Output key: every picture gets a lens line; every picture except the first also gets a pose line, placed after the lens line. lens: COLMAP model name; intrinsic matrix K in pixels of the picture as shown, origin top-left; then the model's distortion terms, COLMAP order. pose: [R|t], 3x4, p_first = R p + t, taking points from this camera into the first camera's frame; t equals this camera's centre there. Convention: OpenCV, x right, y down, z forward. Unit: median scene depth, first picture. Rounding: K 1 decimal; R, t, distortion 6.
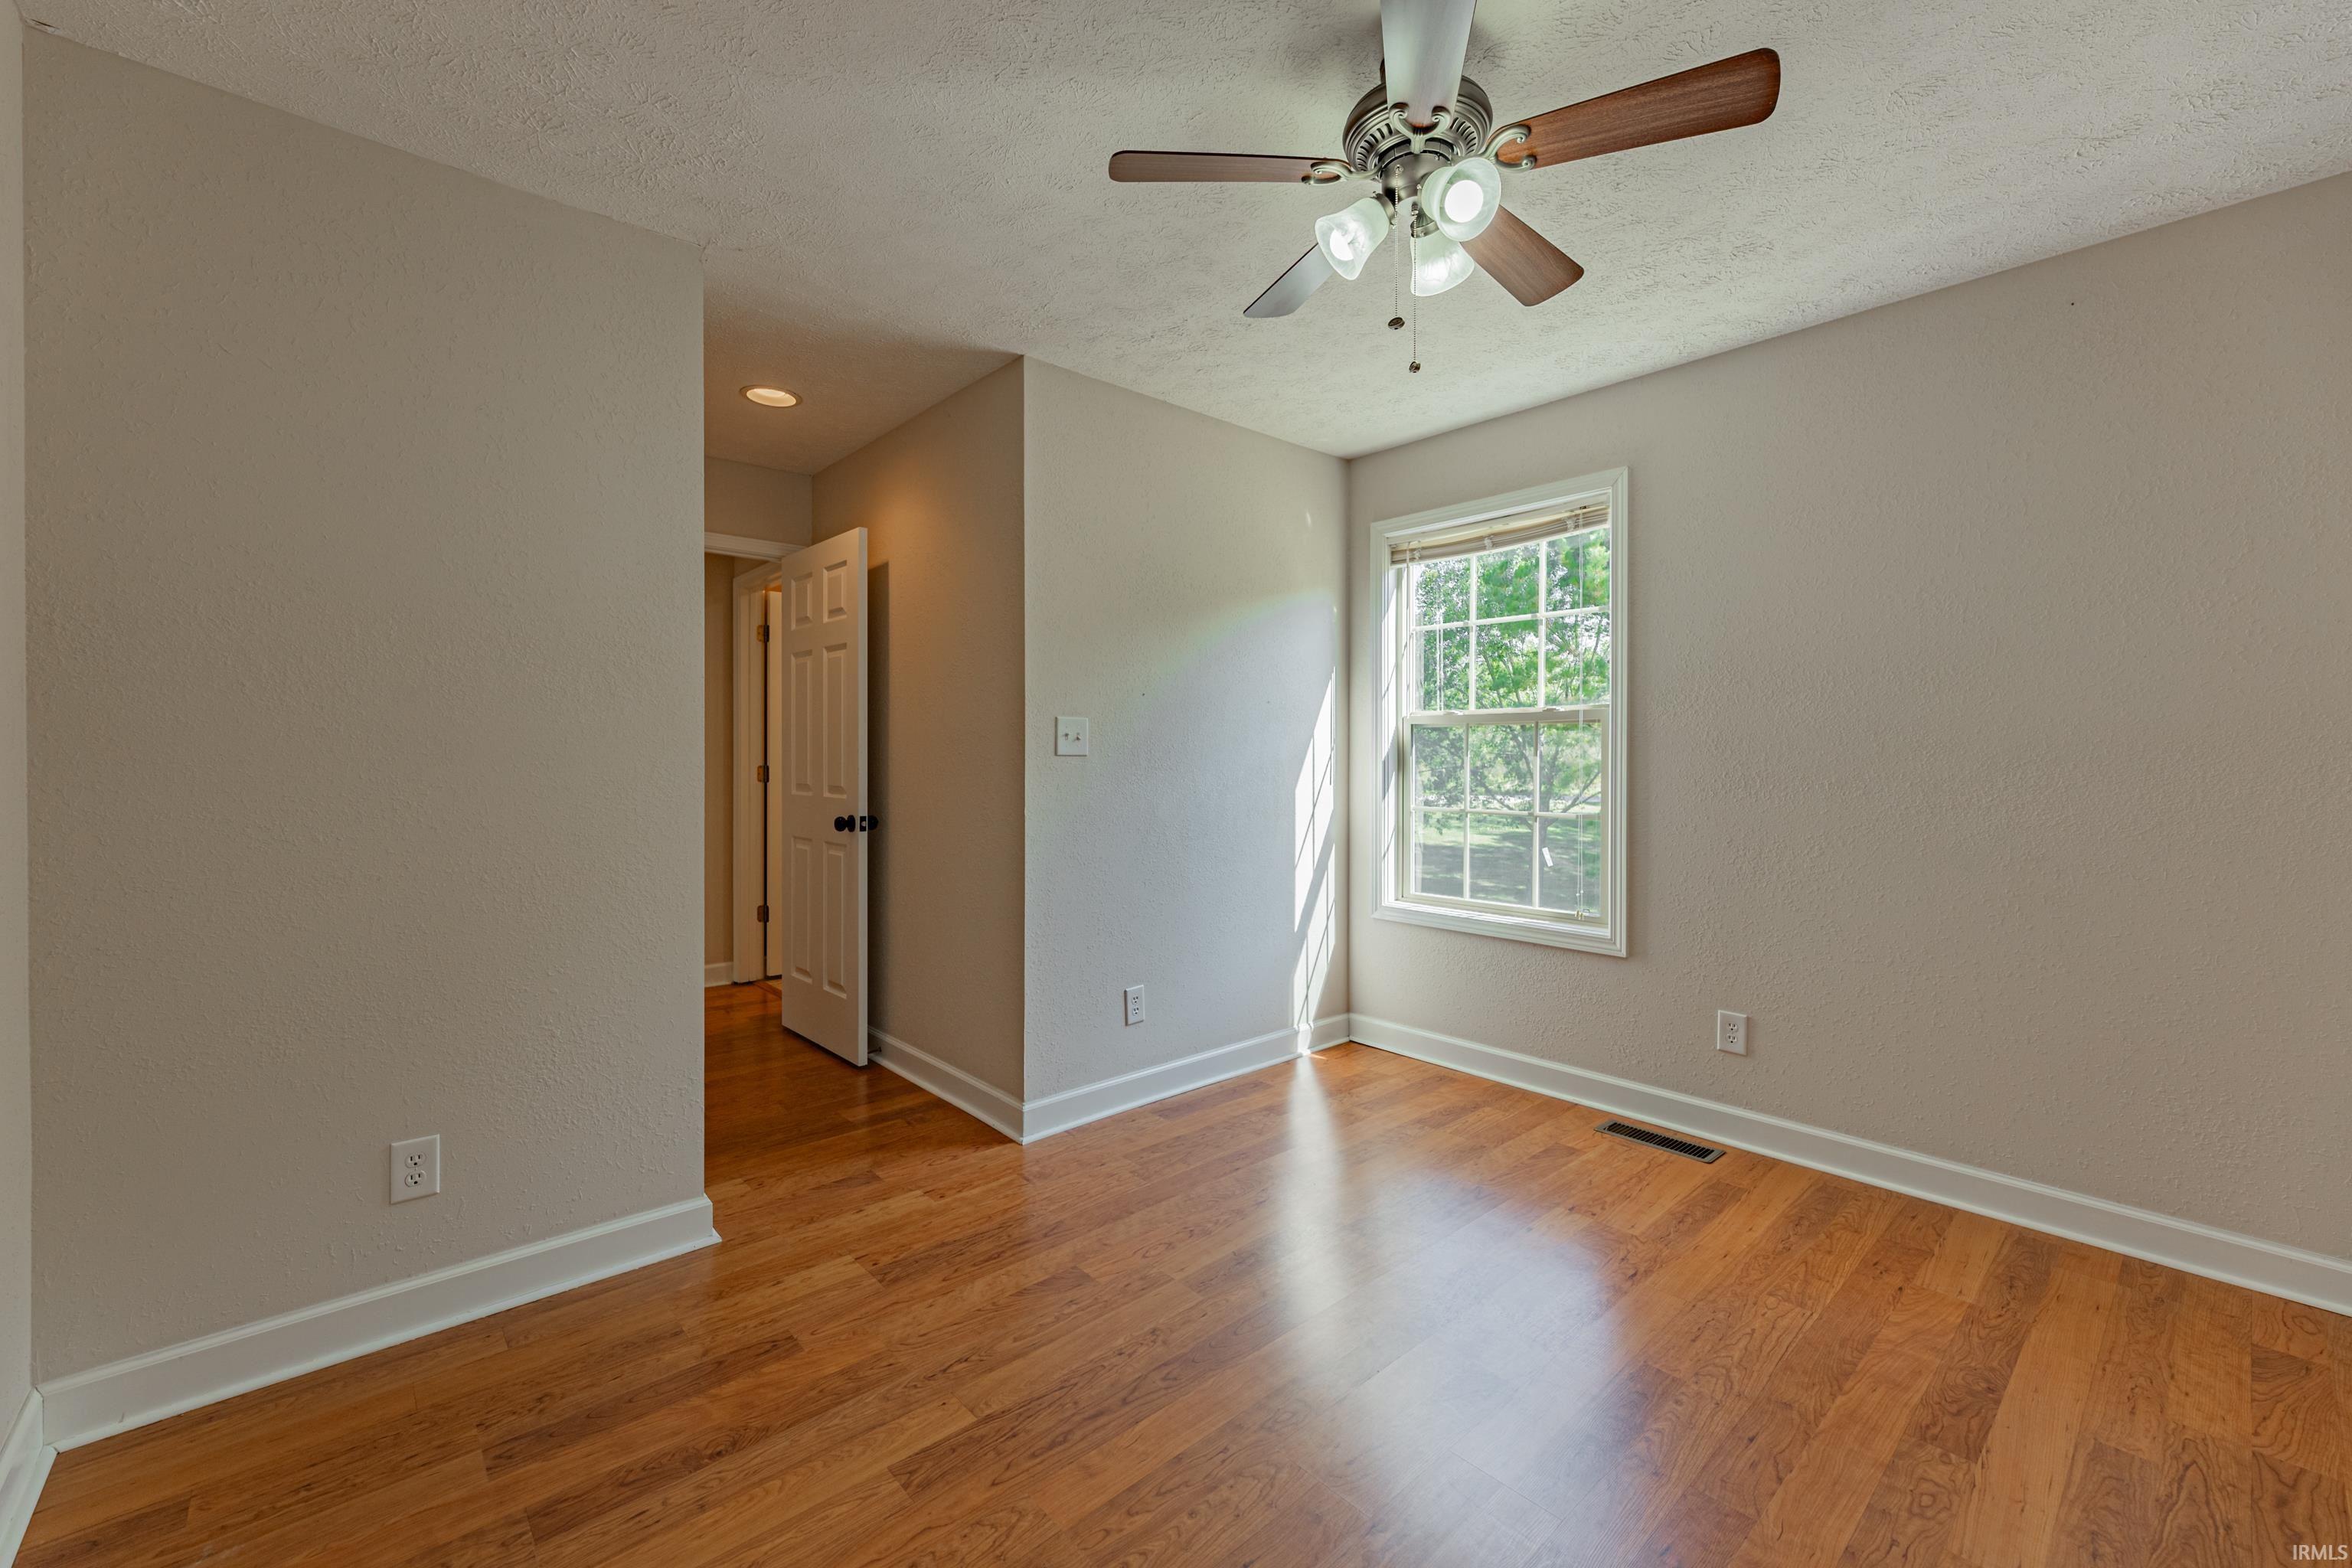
lens RADIAL K [[951.8, 0, 1169.9], [0, 951.8, 773.7], [0, 0, 1]] dist [0.004321, 0.000136]
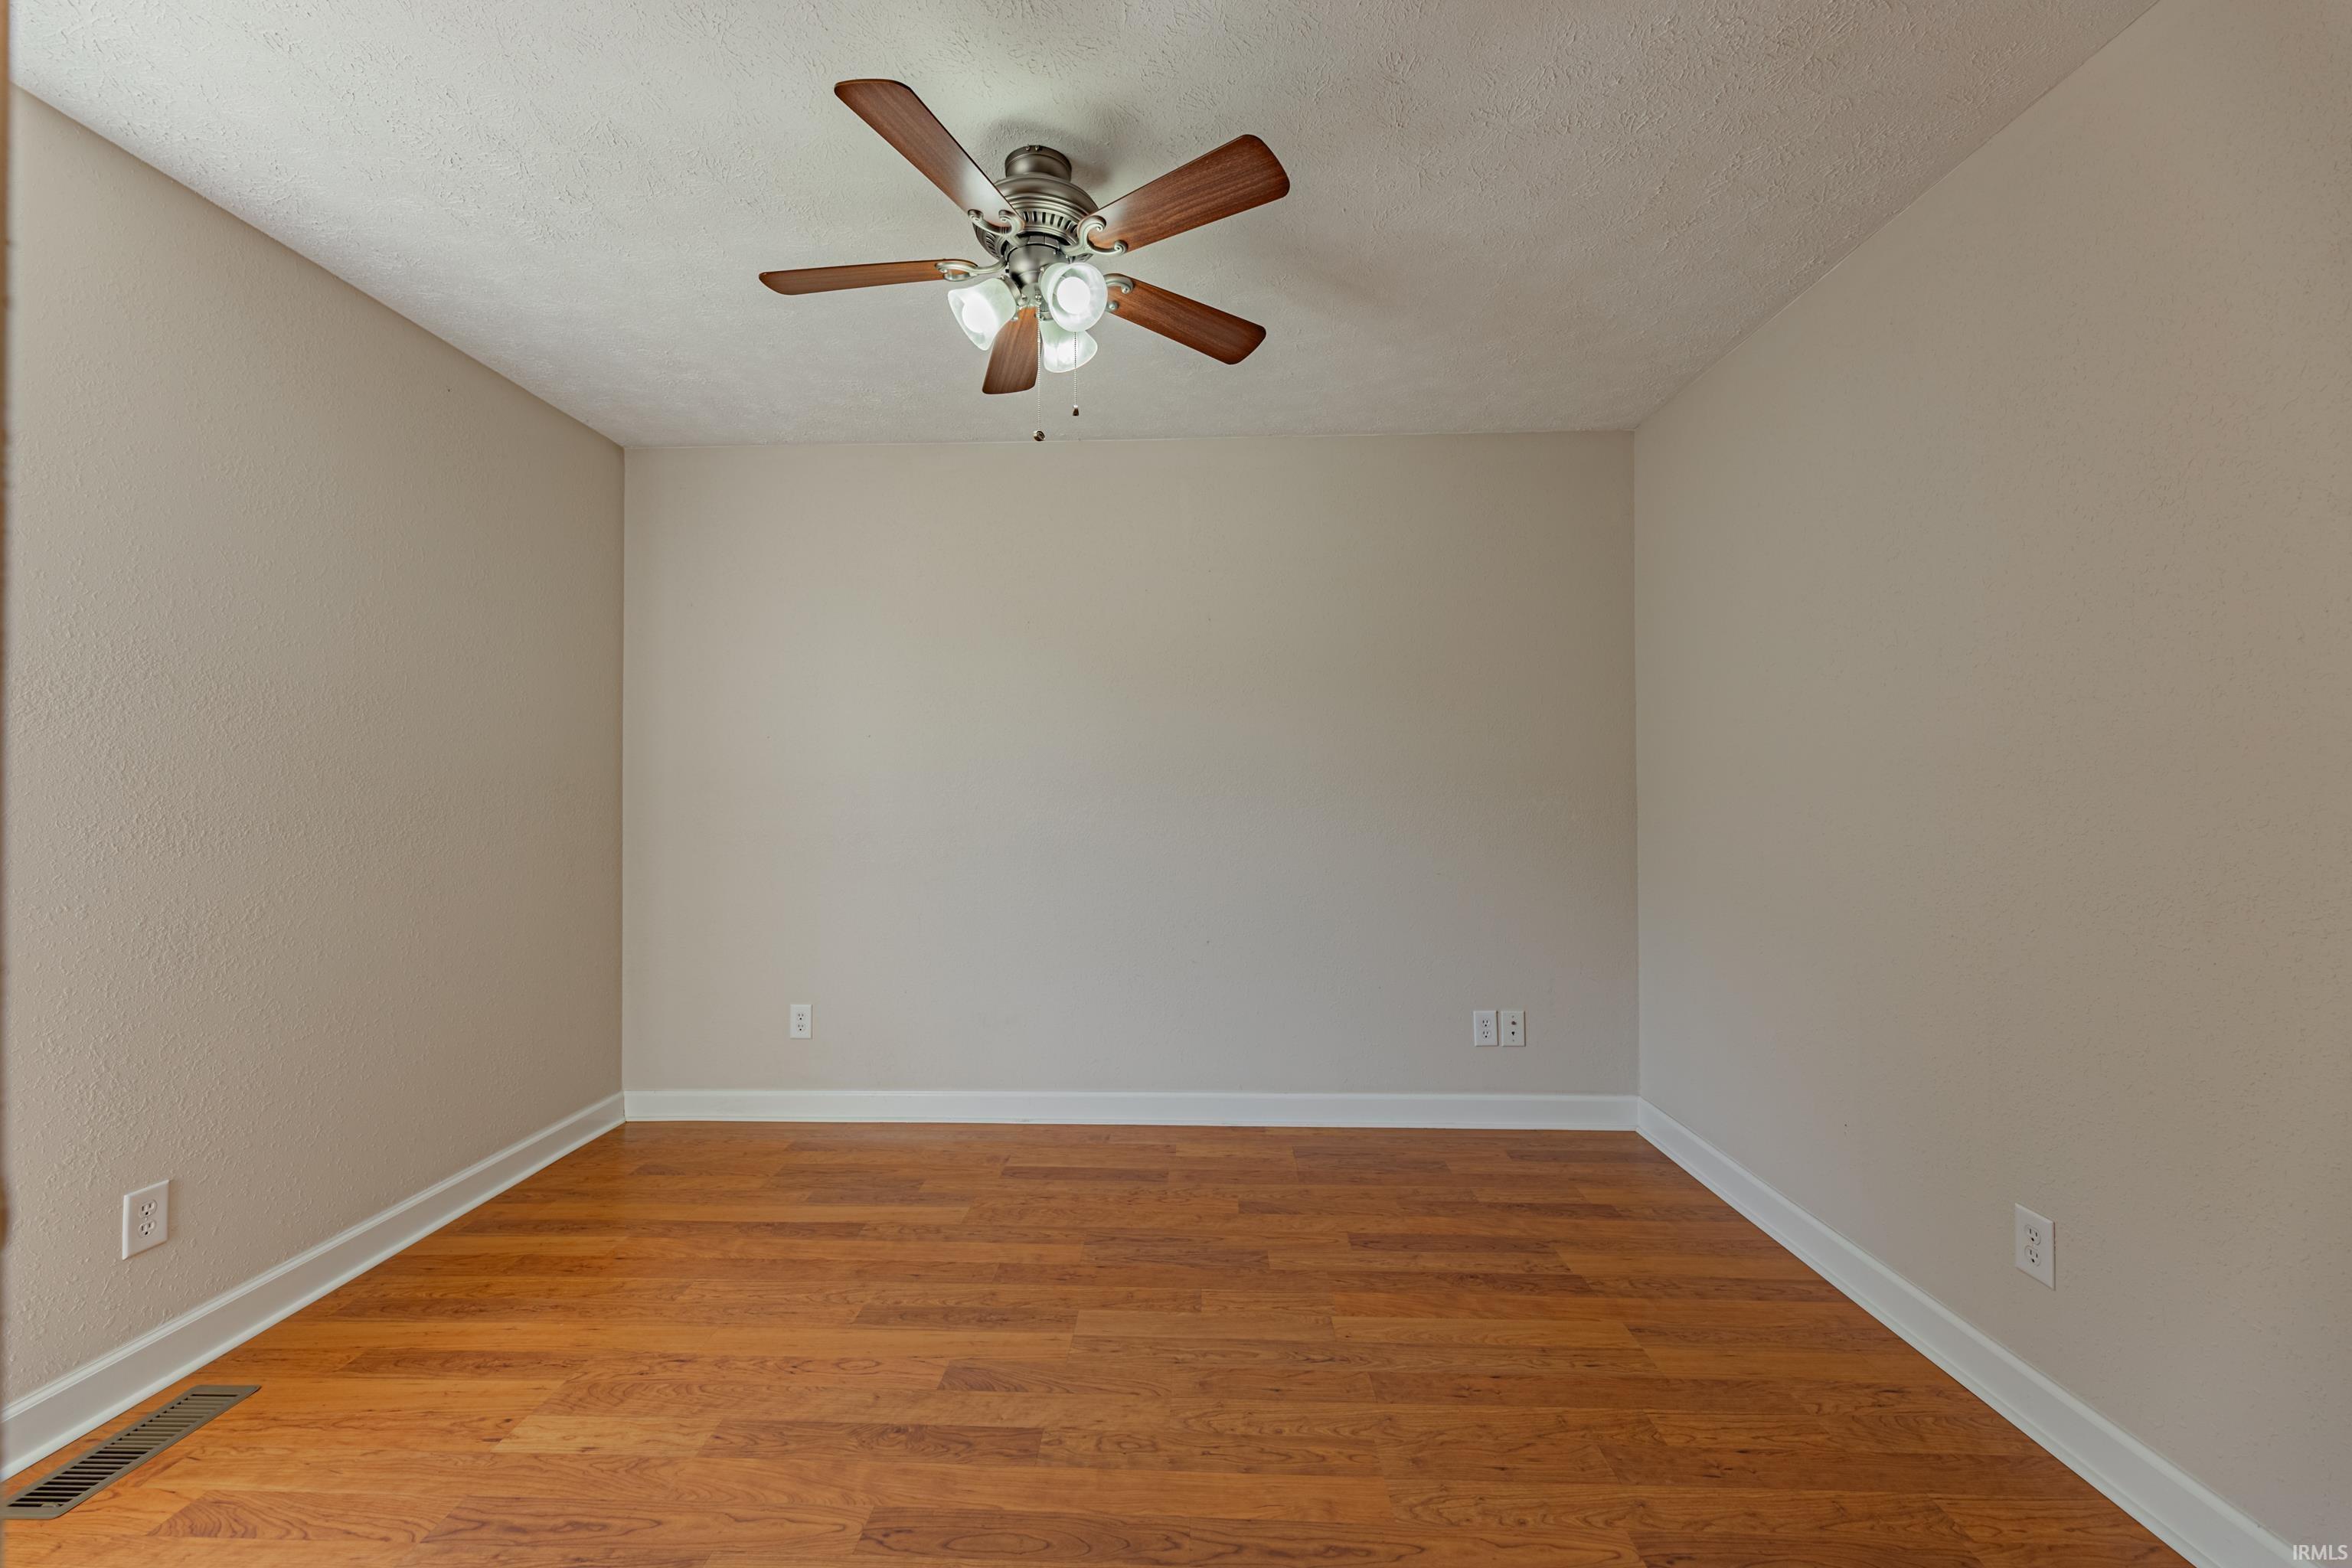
lens RADIAL K [[951.8, 0, 1163.1], [0, 951.8, 783.1], [0, 0, 1]] dist [0.004321, 0.000136]
pose [[-0.717396, 0.007555, 0.696624, -0.539627], [0.016677, 0.999841, 0.006331, -0.022261], [-0.696466, 0.016160, -0.717408, 1.494490]]
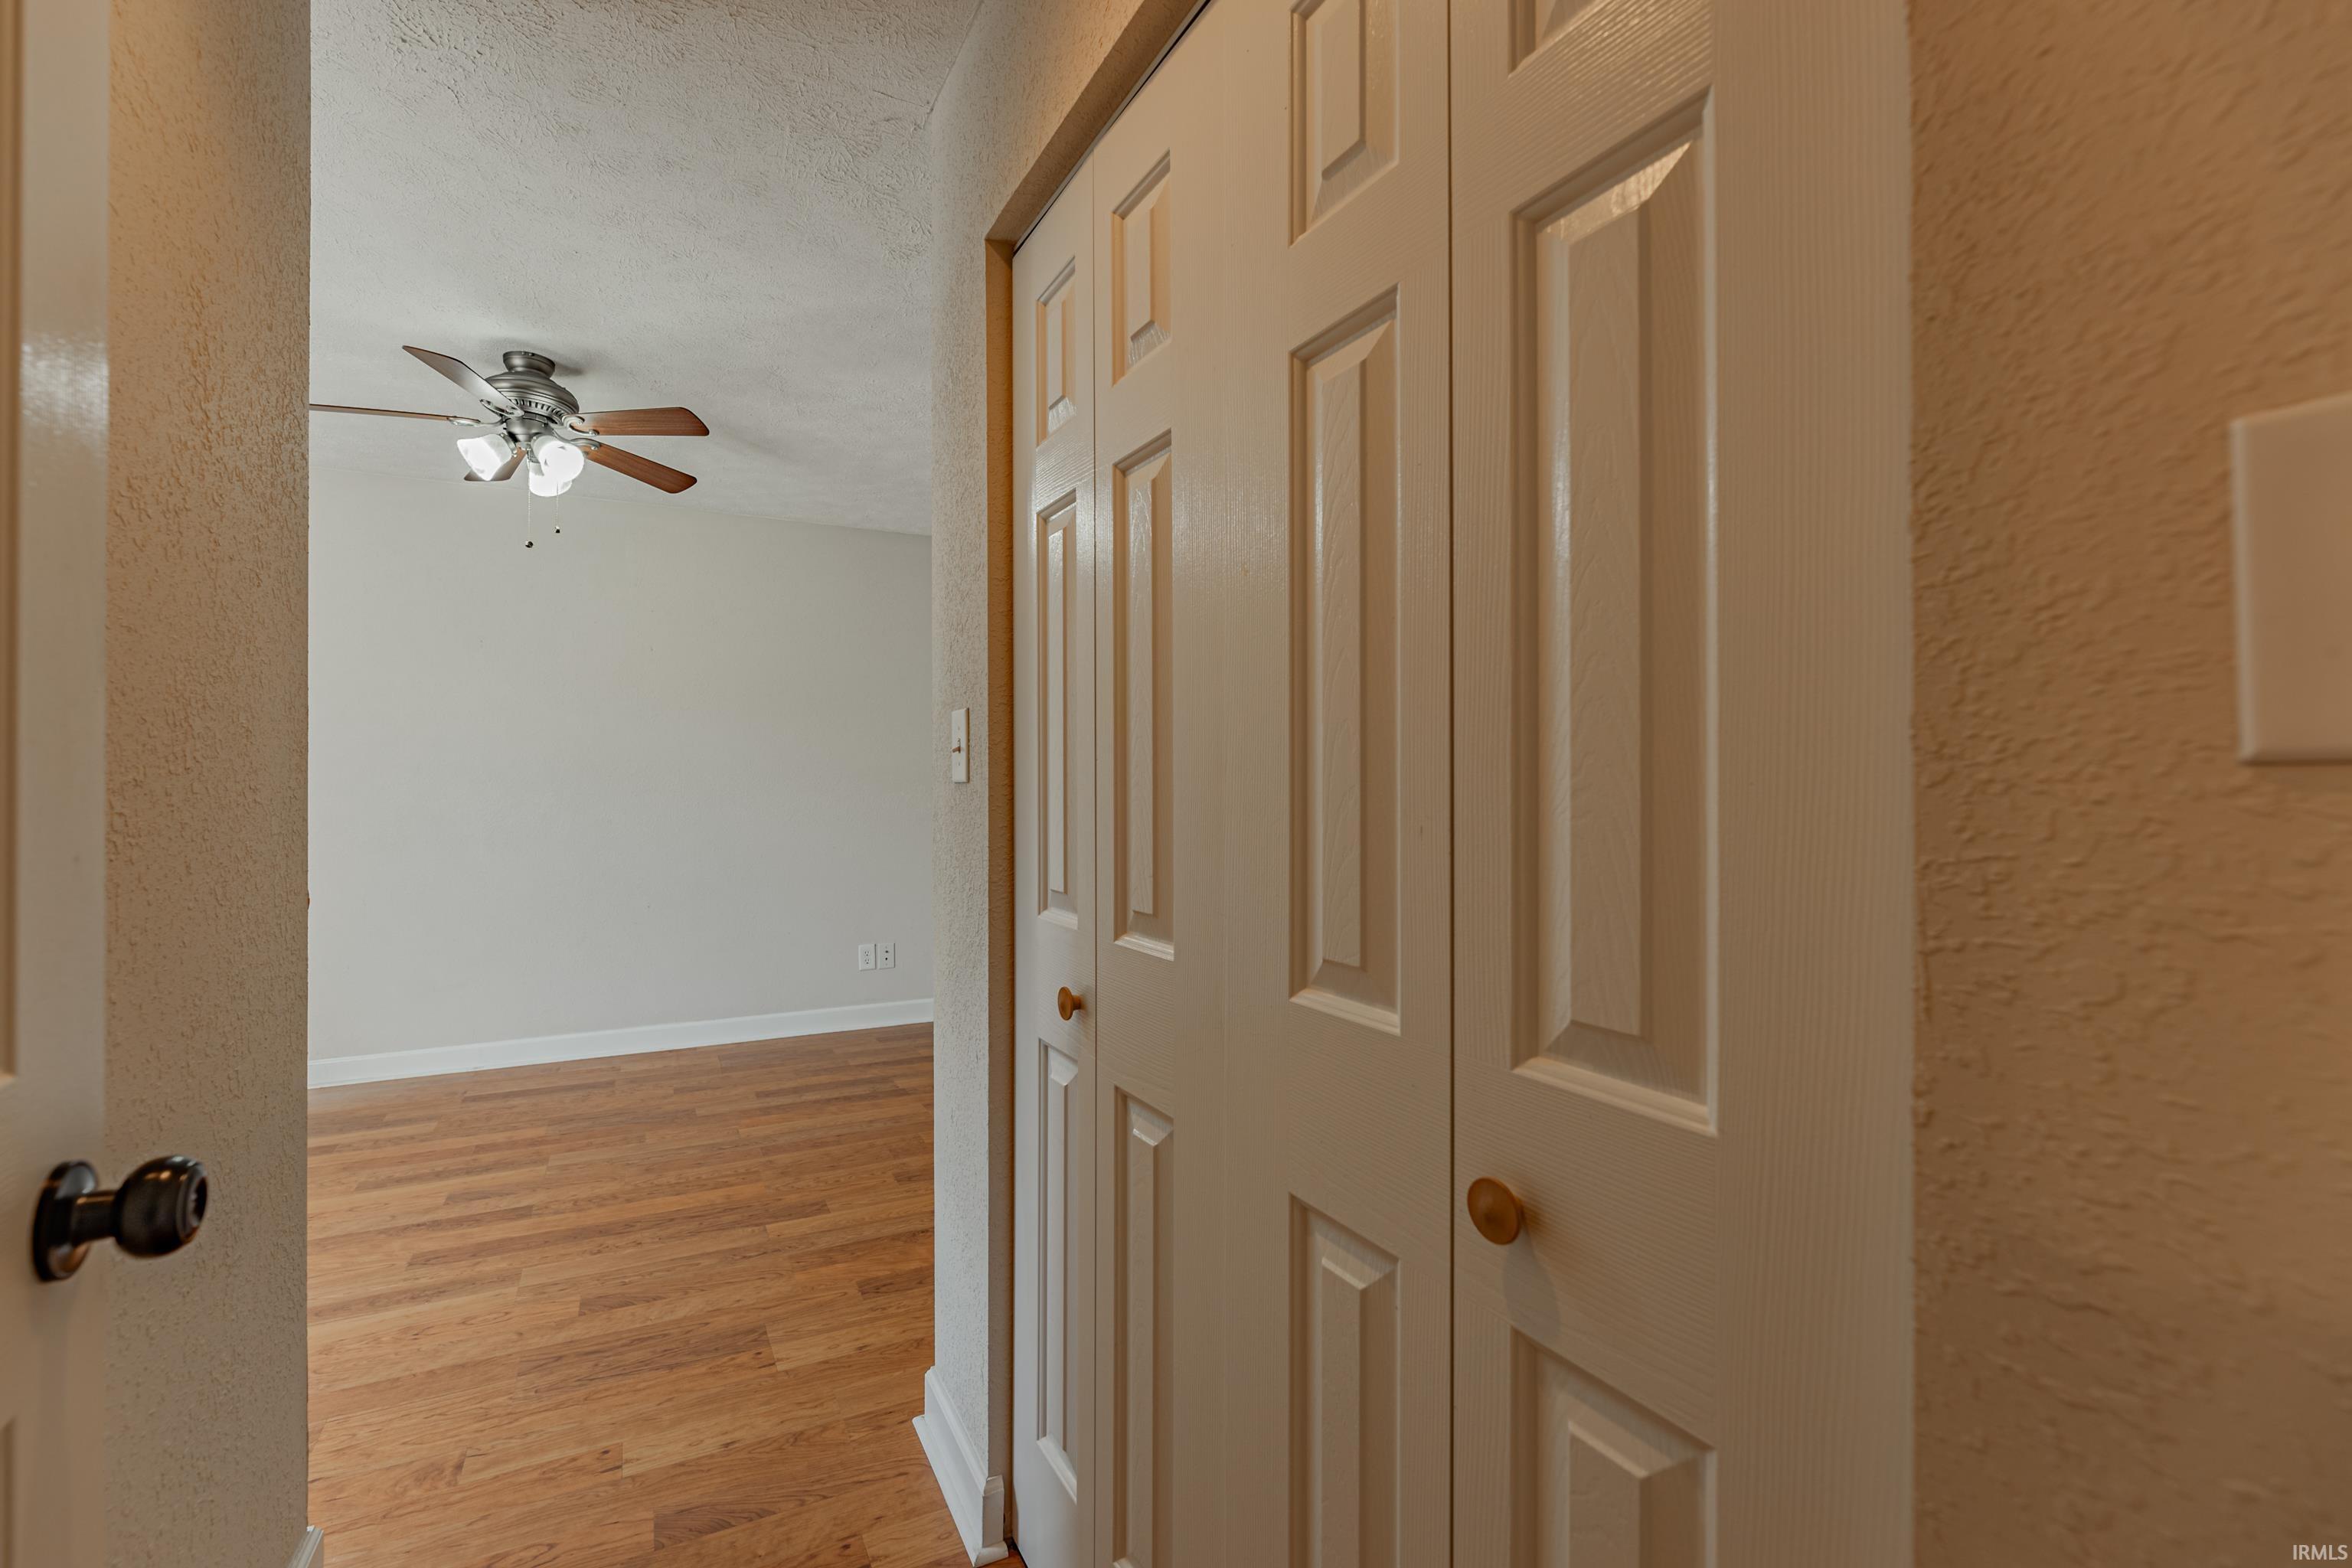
lens RADIAL K [[951.8, 0, 1081.0], [0, 951.8, 777.4], [0, 0, 1]] dist [0.004321, 0.000136]
pose [[-0.957839, 0.003342, 0.287287, -0.982138], [0.006557, 0.999926, 0.010231, -0.033222], [-0.287231, 0.011683, -0.957790, 2.022498]]
